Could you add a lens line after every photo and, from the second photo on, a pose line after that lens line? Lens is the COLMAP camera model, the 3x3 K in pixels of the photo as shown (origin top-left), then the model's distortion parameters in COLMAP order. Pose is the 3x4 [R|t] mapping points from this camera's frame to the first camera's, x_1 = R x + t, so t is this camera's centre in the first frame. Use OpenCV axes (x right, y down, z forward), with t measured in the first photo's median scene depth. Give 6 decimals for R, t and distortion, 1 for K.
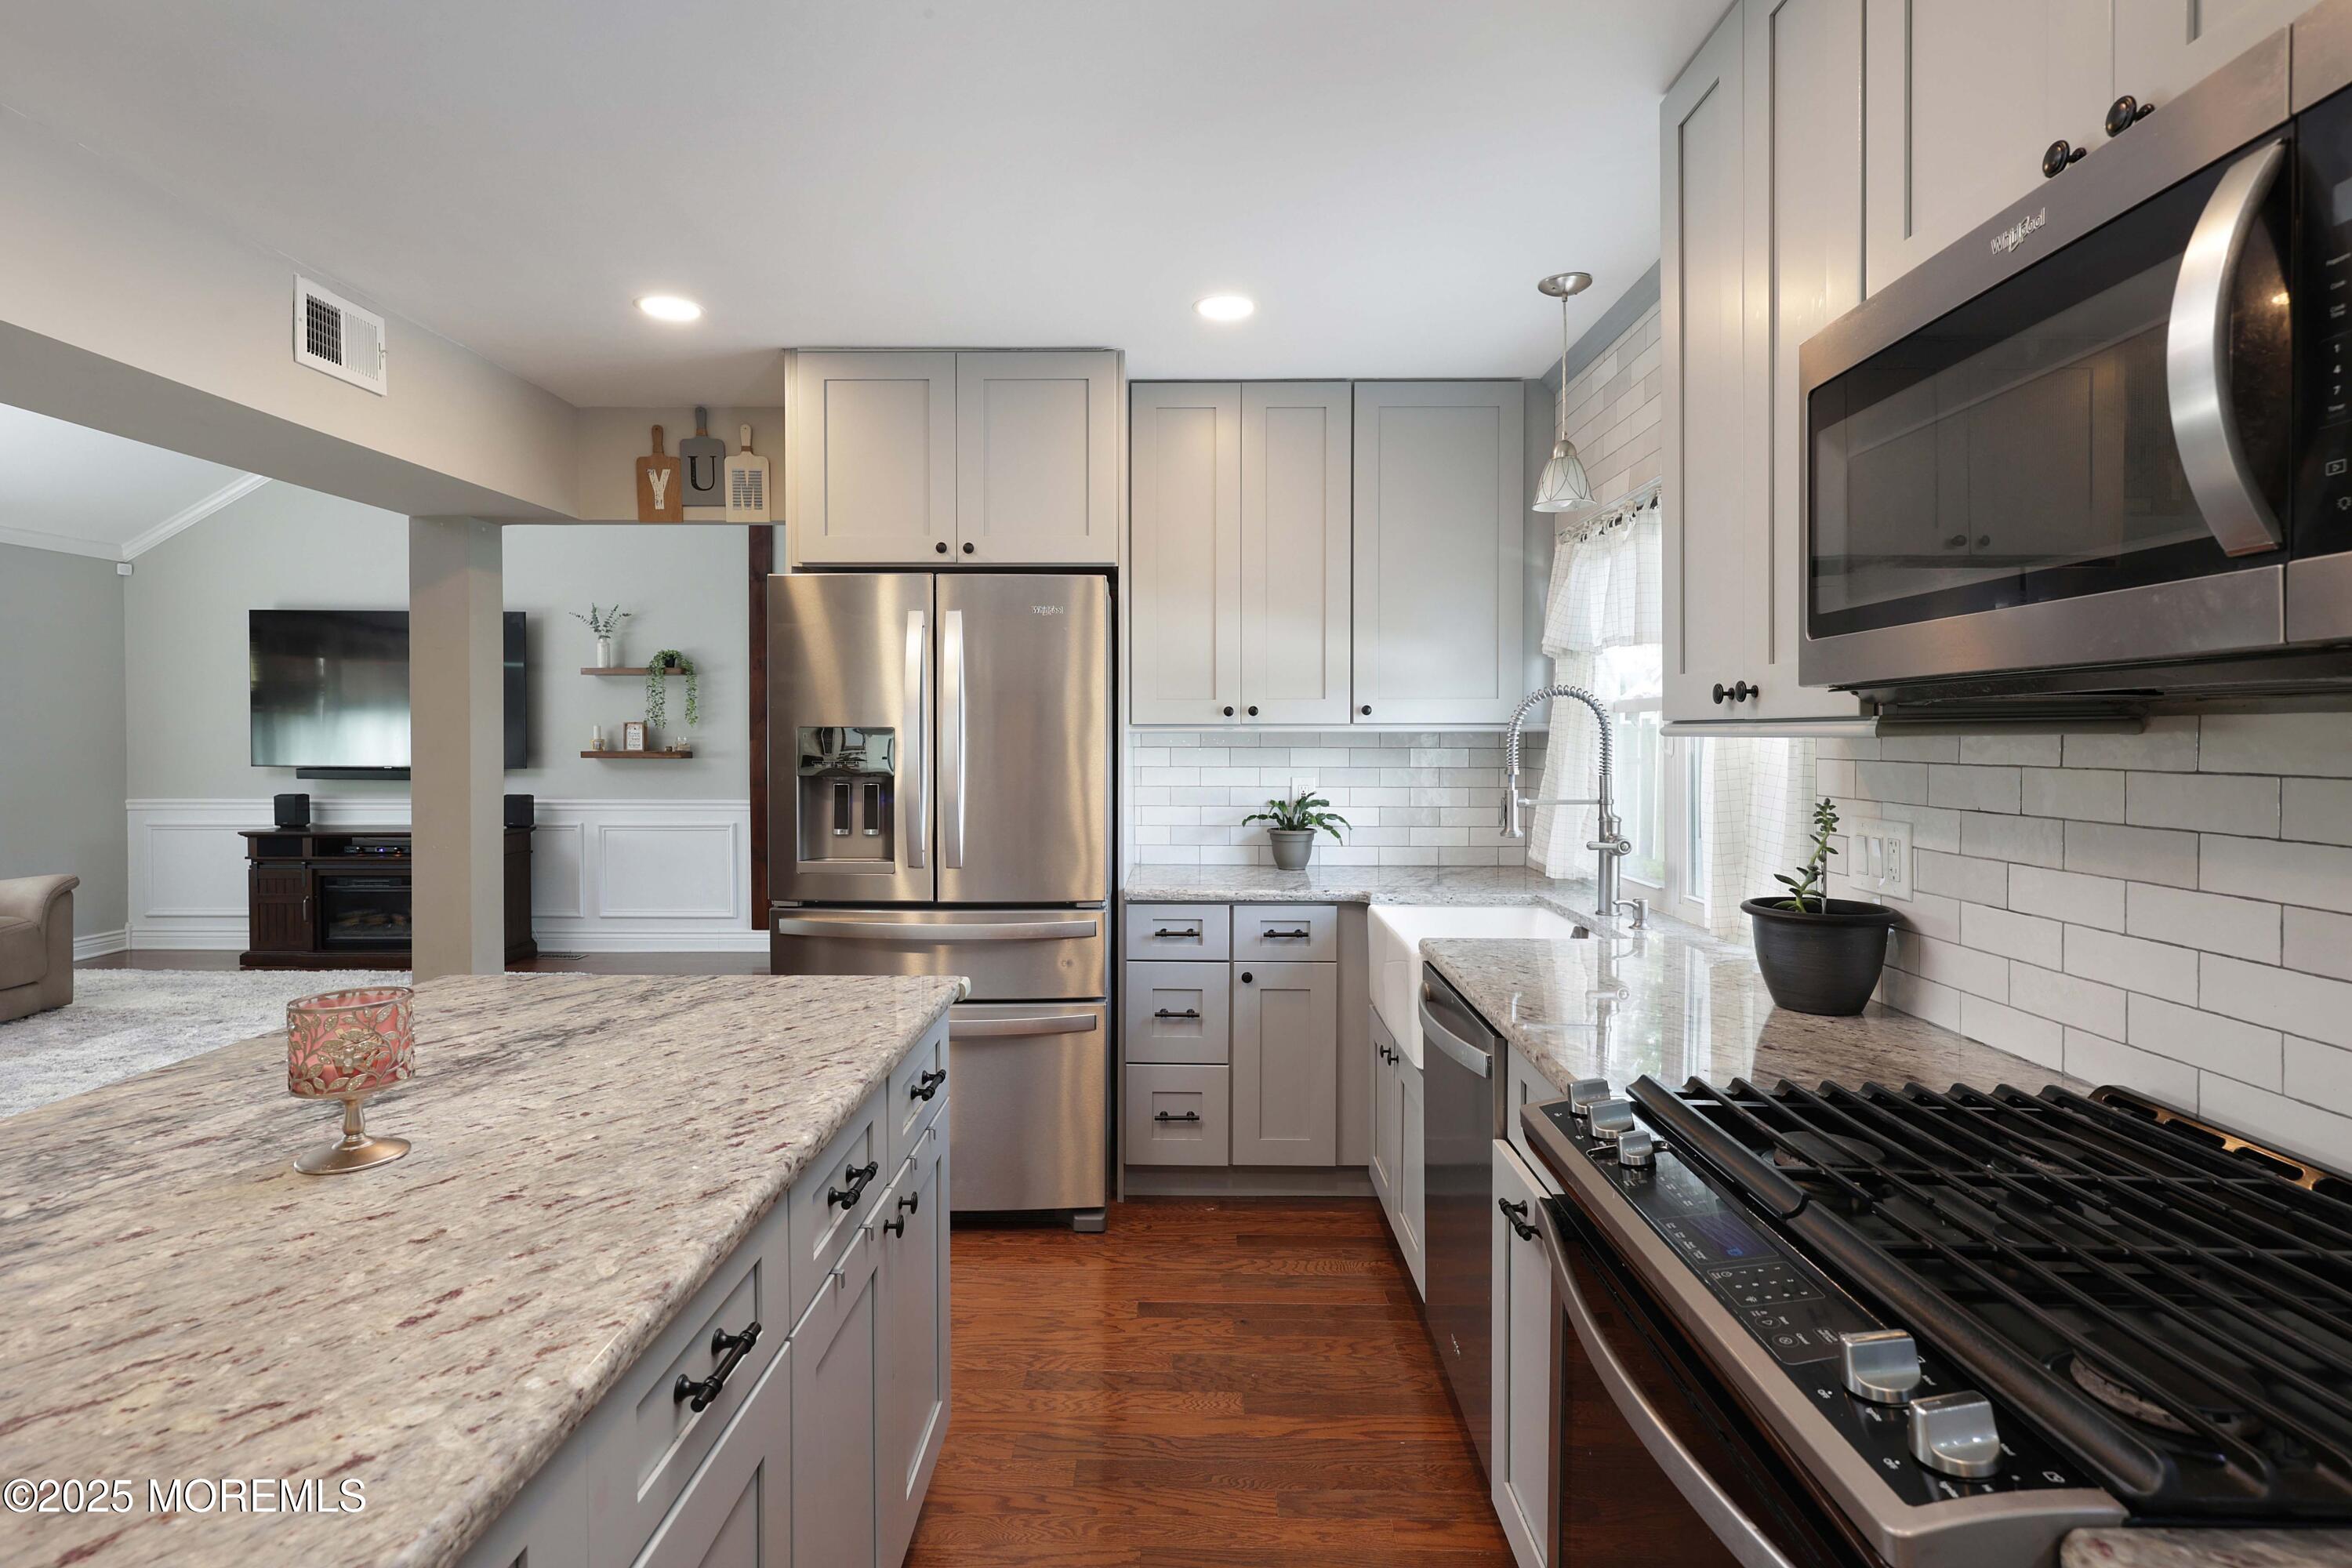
lens RADIAL K [[1192.3, 0, 1166.3], [0, 1192.3, 748.8], [0, 0, 1]] dist [-0.000084, 0.000106]
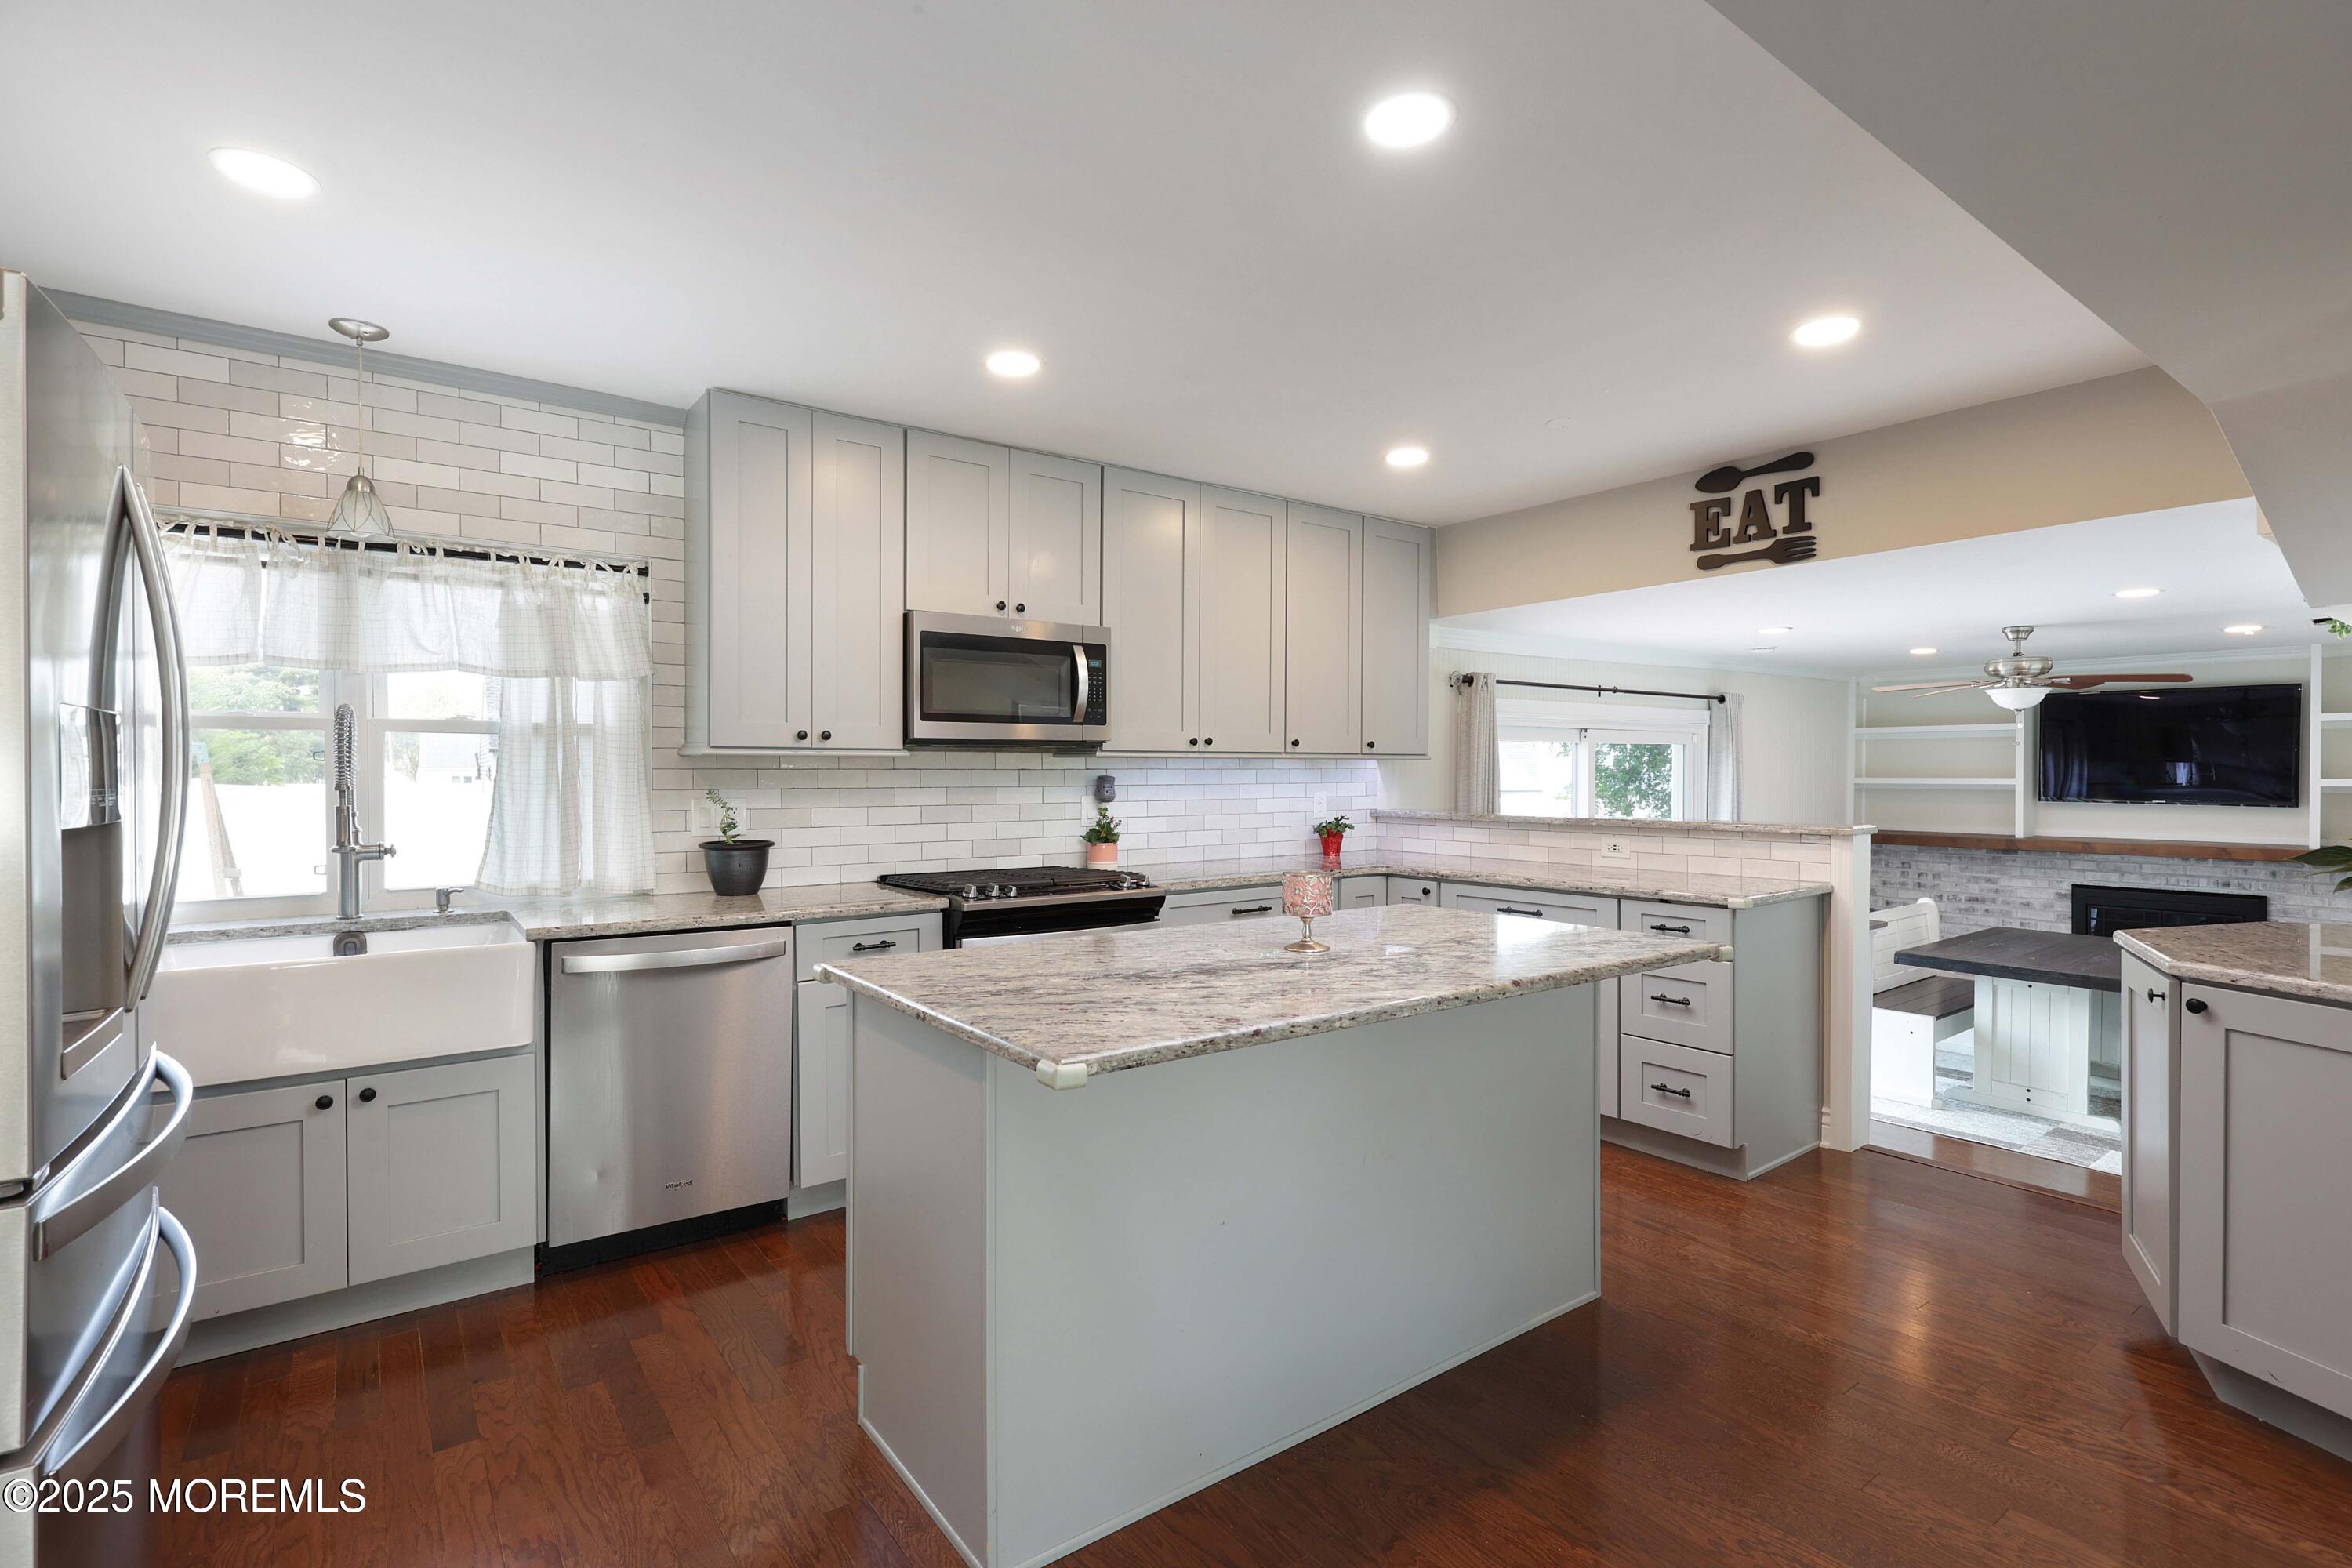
lens RADIAL K [[1085.3, 0, 1176.0], [0, 1085.3, 784.0], [0, 0, 1]] dist [-0.000016, -0.000003]
pose [[-0.608131, -0.011835, 0.793749, -1.263809], [0.006104, 0.999790, 0.019583, 0.004362], [-0.793813, 0.016754, -0.607931, 1.439035]]
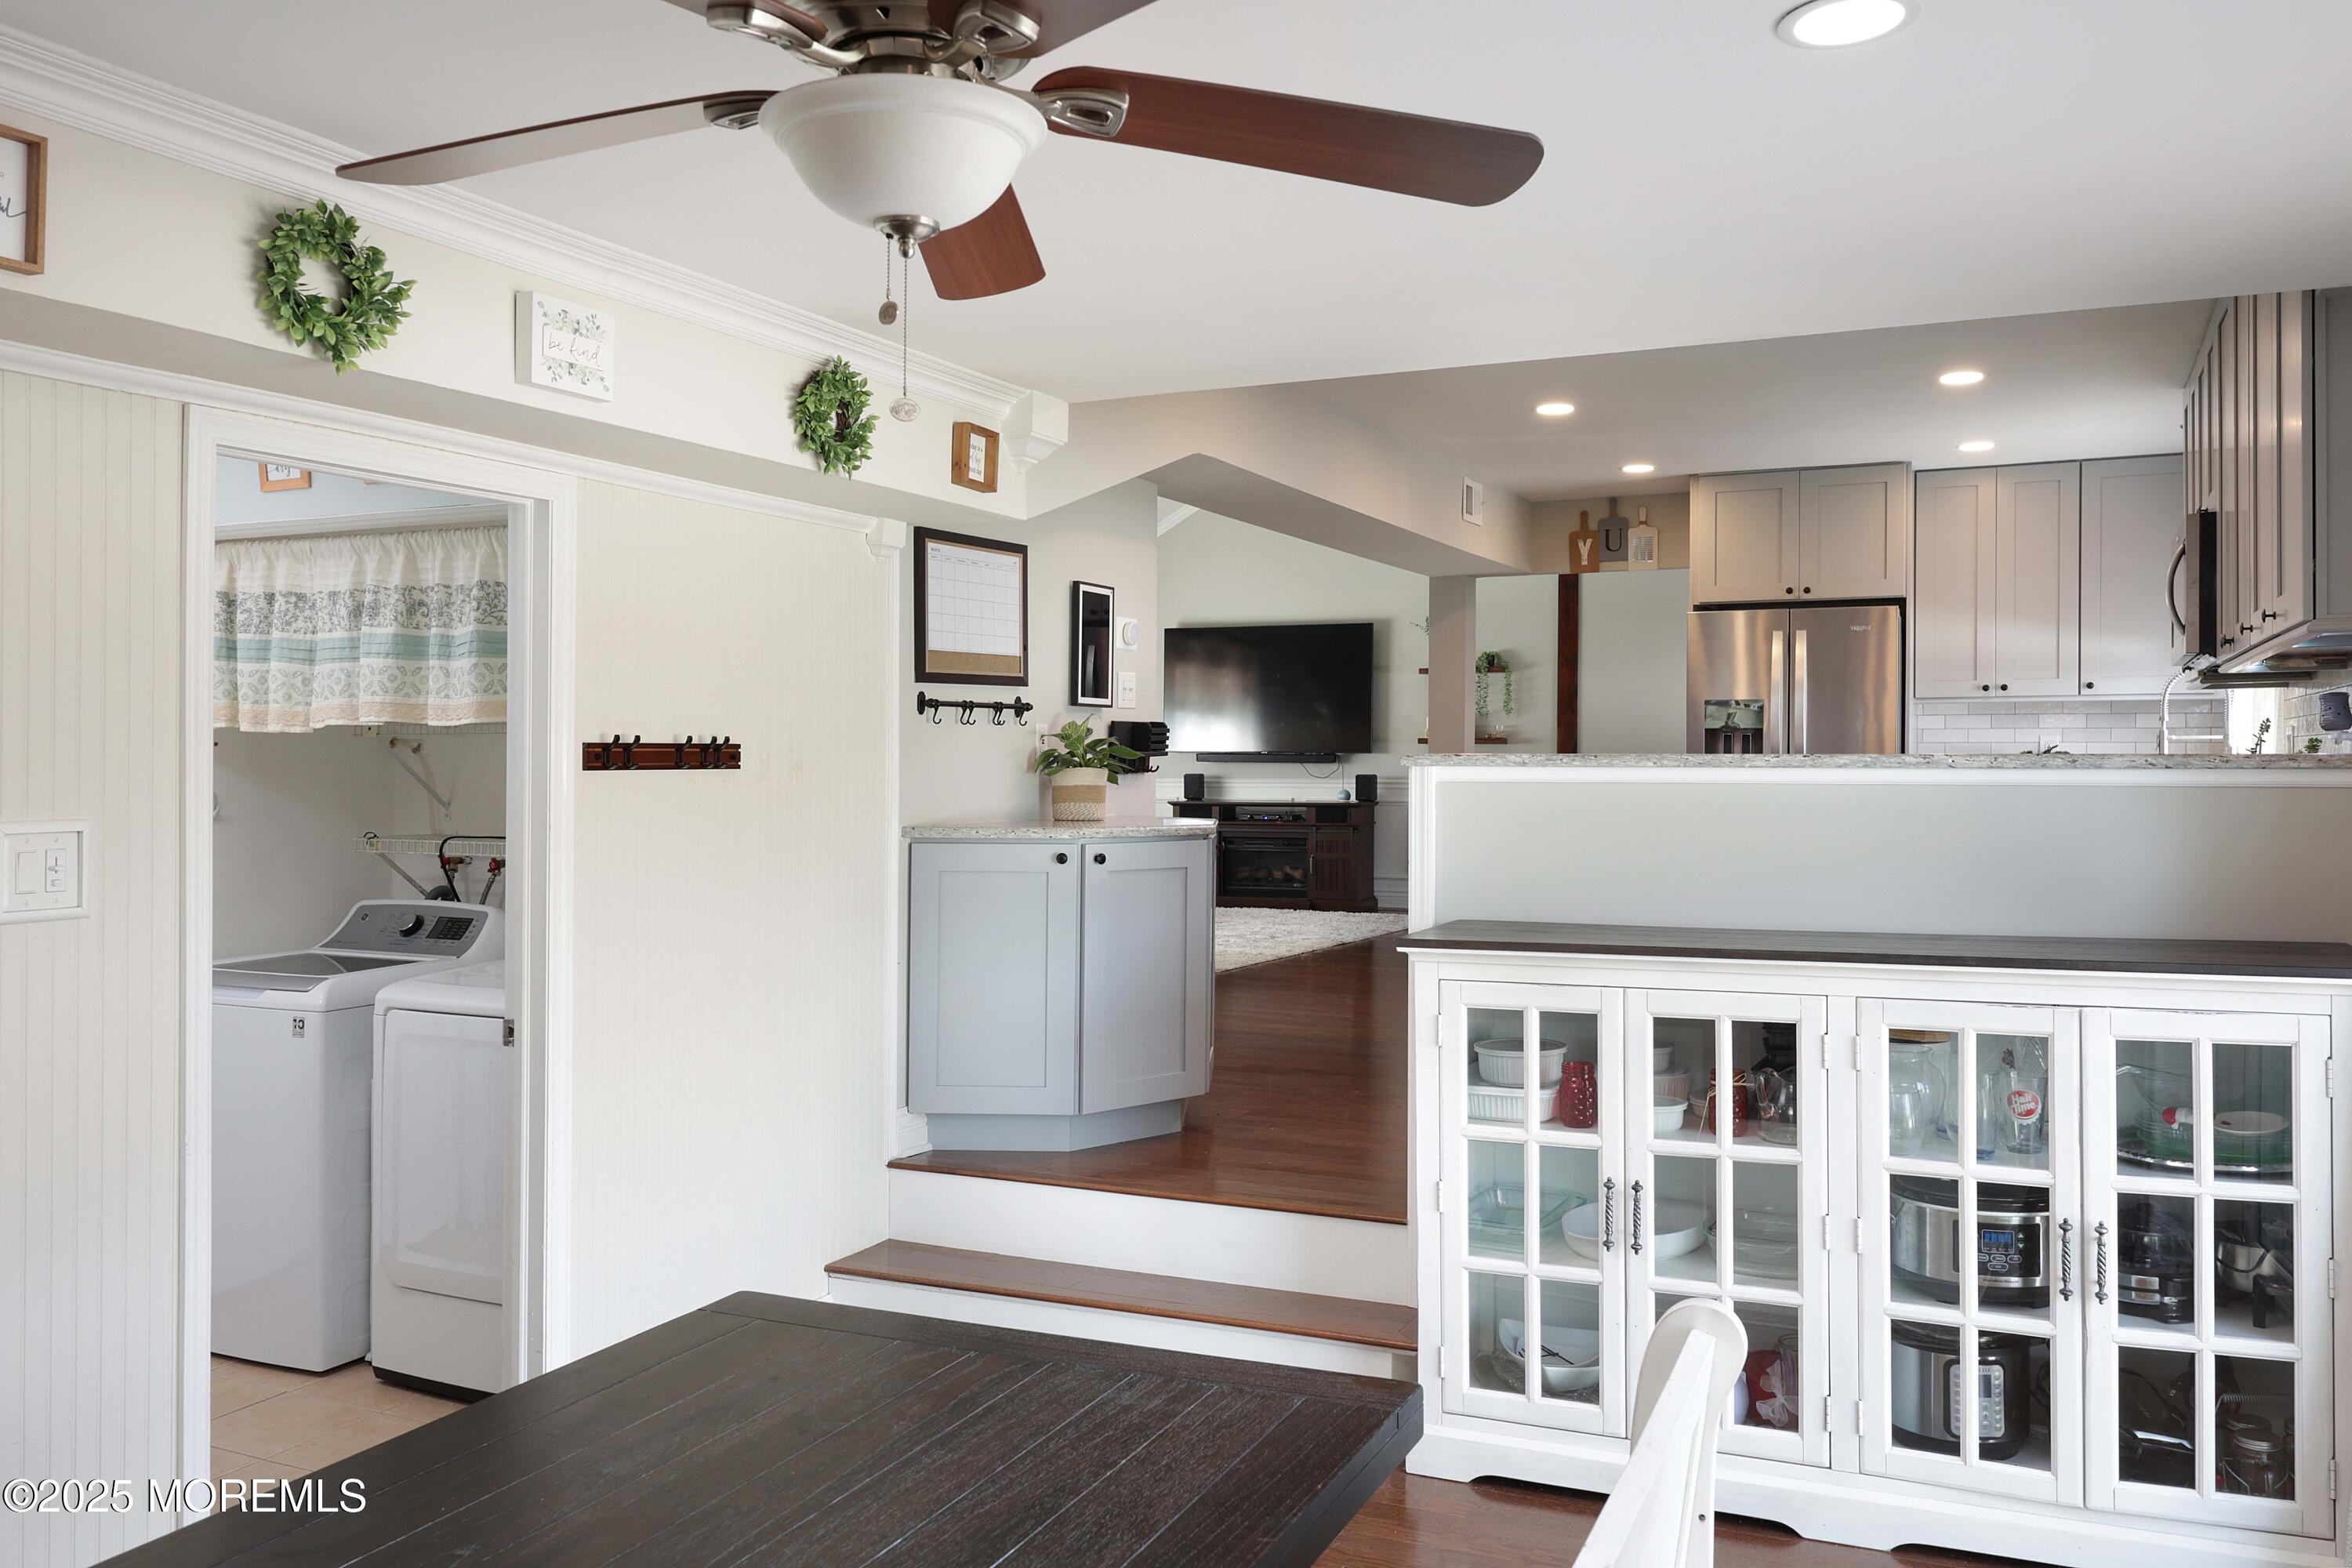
lens RADIAL K [[1825.4, 0, 1176.0], [0, 1825.4, 784.0], [0, 0, 1]] dist [0.030994, -0.000084]
pose [[0.915253, 0.004057, -0.402860, 0.051099], [-0.003339, 0.999991, 0.002485, 0.086344], [0.402867, -0.000929, 0.915258, -1.509144]]
